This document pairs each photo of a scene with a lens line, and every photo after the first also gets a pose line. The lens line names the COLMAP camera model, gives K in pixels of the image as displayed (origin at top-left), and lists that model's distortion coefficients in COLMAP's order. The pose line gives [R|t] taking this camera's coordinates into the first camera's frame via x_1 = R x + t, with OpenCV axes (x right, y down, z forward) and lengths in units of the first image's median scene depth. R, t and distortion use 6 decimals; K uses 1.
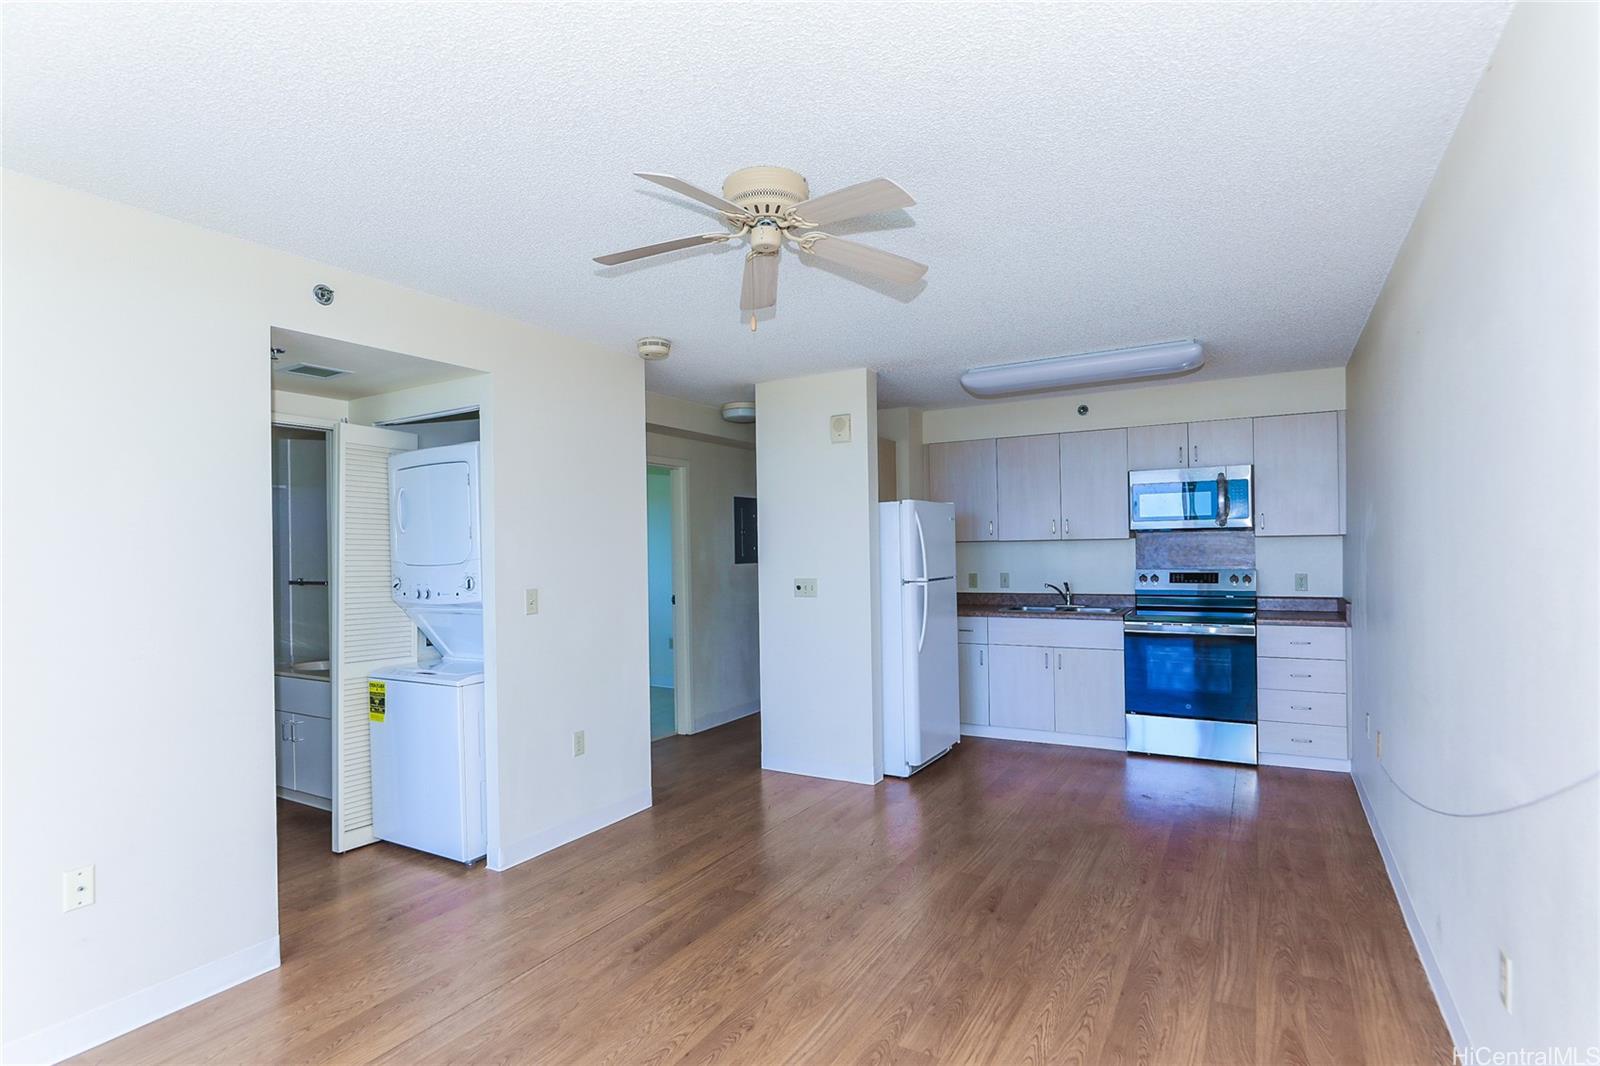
lens RADIAL K [[817.3, 0, 800.0], [0, 817.3, 533.0], [0, 0, 1]] dist [0.007087, 0.000242]
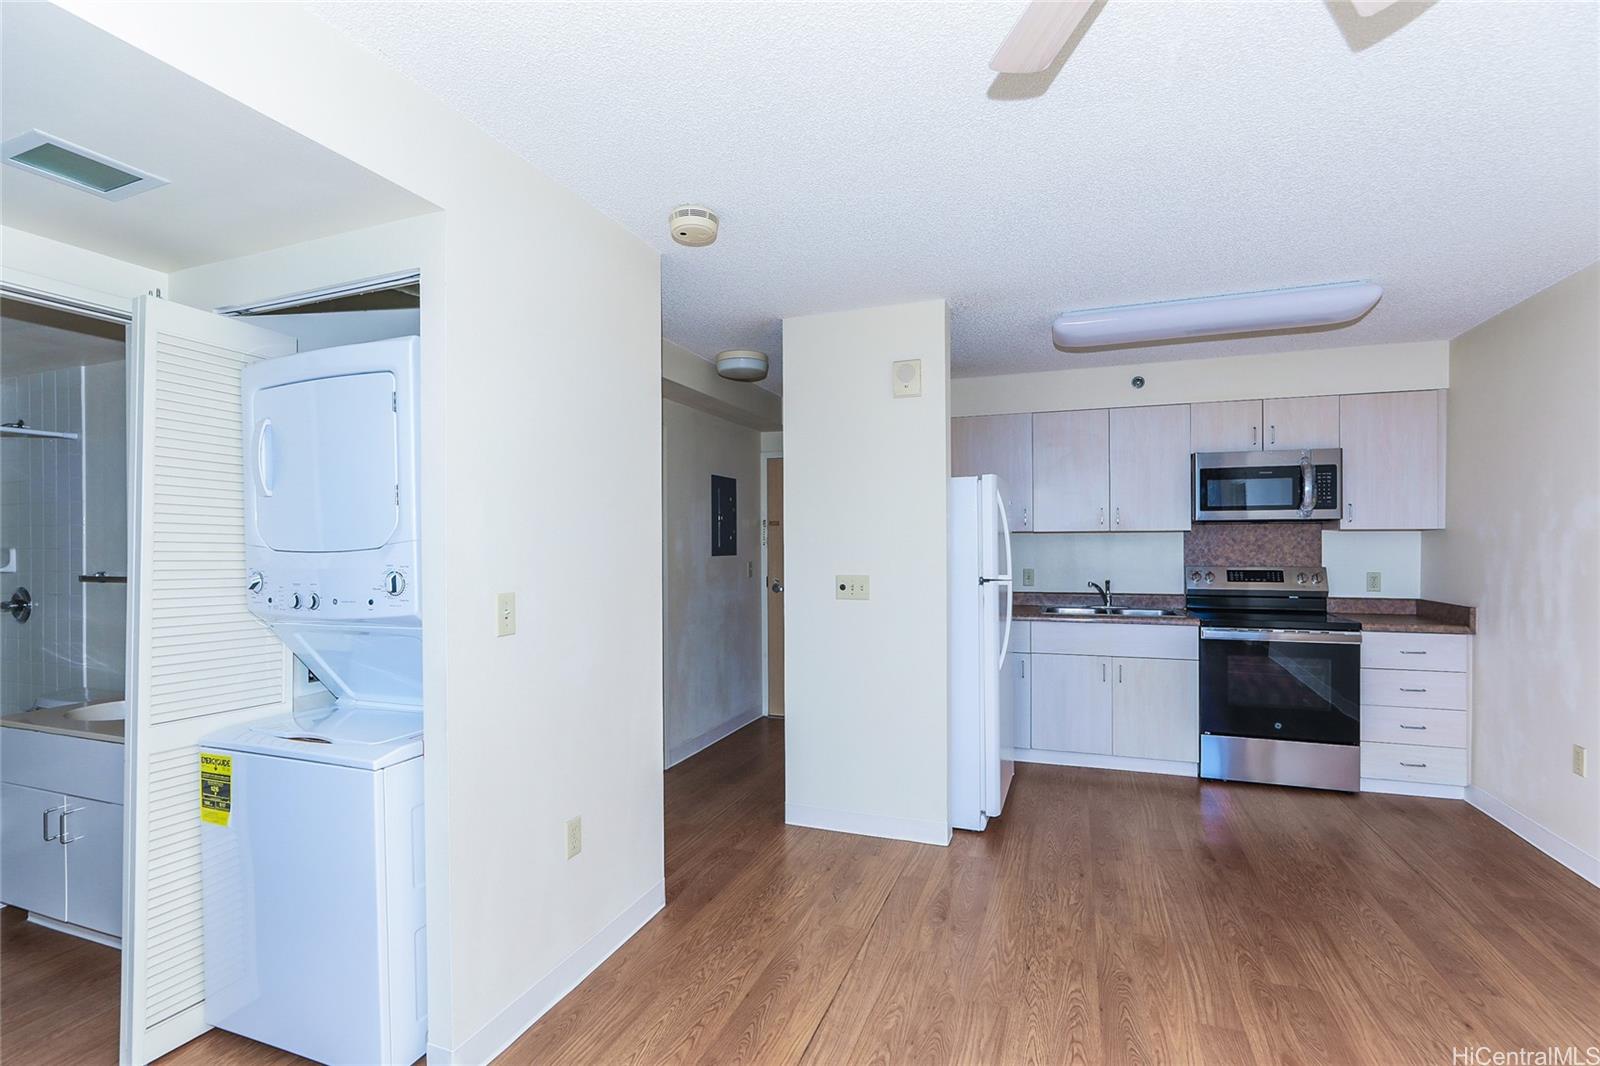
lens RADIAL K [[744.5, 0, 804.3], [0, 744.5, 537.1], [0, 0, 1]] dist [-0.002021, 0.000123]
pose [[0.985192, 0.014040, 0.170877, -0.152572], [-0.015860, 0.999831, 0.009294, 0.014146], [-0.170718, -0.011866, 0.985249, 0.316821]]
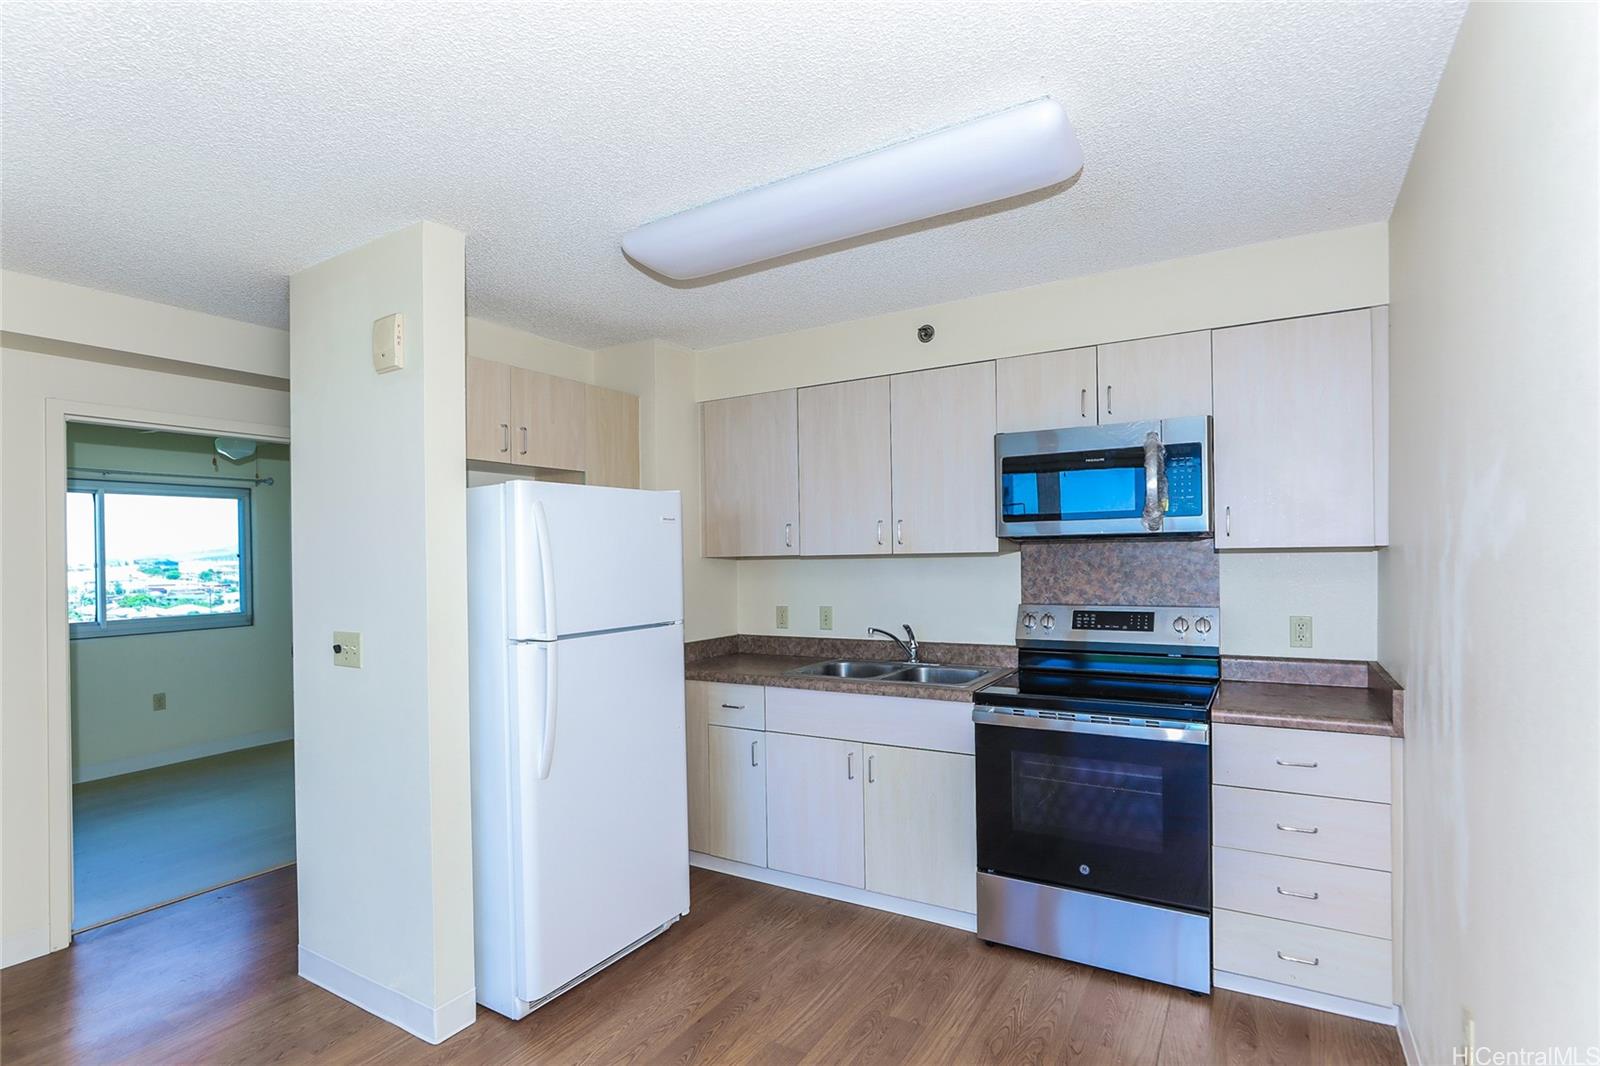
lens RADIAL K [[791.7, 0, 797.0], [0, 791.7, 551.9], [0, 0, 1]] dist [-0.003453, -0.000550]
pose [[0.999700, -0.003138, -0.024304, 0.300857], [0.003472, 0.999900, 0.013744, -0.001807], [0.024259, -0.013825, 0.999610, 0.485161]]
